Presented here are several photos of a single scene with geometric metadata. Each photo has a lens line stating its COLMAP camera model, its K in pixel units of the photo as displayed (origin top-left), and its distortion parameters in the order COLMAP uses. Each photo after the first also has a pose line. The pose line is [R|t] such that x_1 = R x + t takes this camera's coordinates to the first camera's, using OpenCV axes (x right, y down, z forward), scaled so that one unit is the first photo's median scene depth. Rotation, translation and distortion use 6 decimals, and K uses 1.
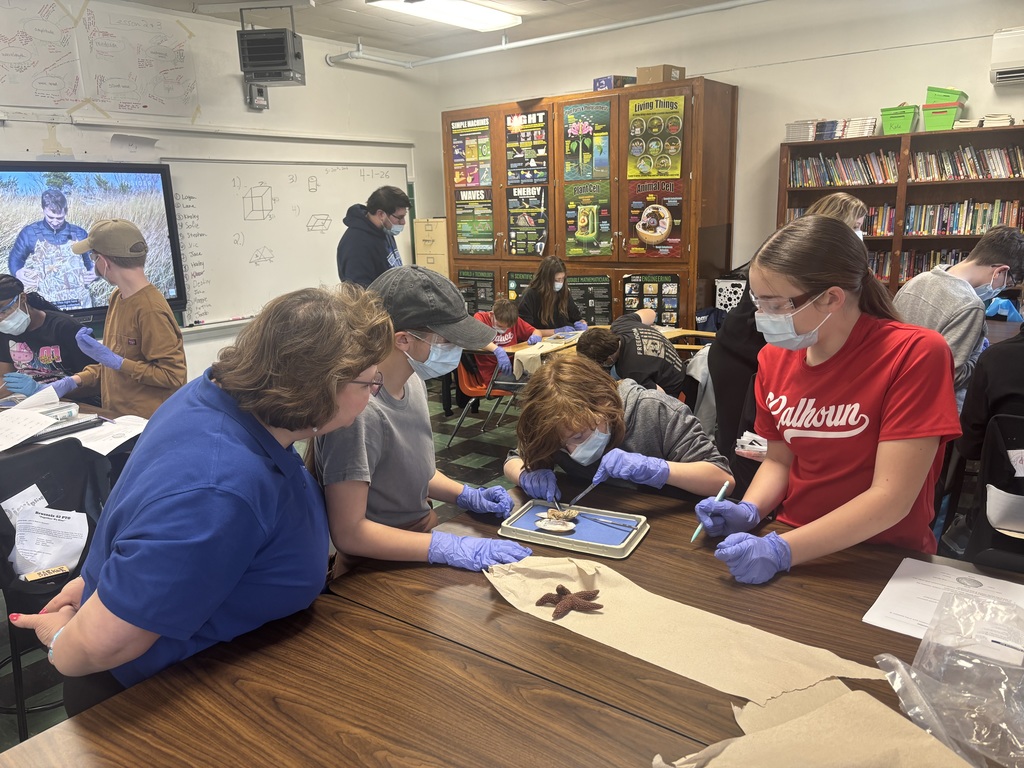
lens RADIAL K [[785.5, 0, 507.3], [0, 785.5, 397.8], [0, 0, 1]] dist [0.071393, -0.108232]
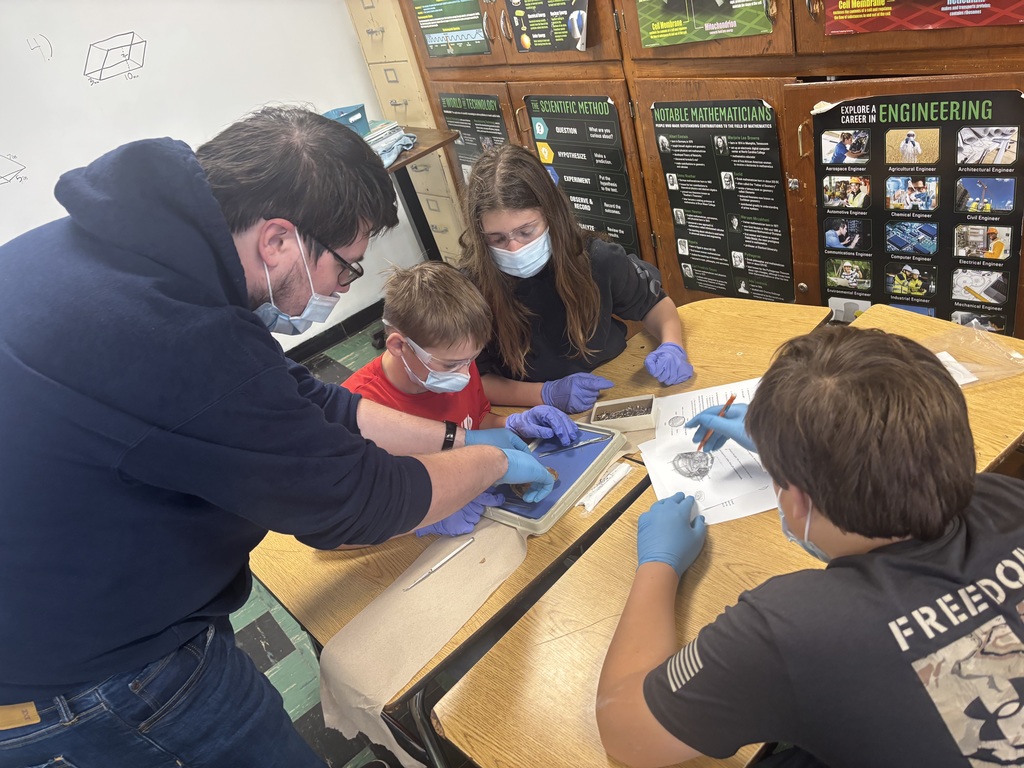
lens RADIAL K [[792.4, 0, 512.0], [0, 792.4, 384.0], [0, 0, 1]] dist [0.004986, 0.001848]
pose [[0.946667, -0.056646, -0.317195, 0.125126], [0.160531, 0.936467, 0.311864, -0.163825], [0.279376, -0.346151, 0.895616, 0.641070]]
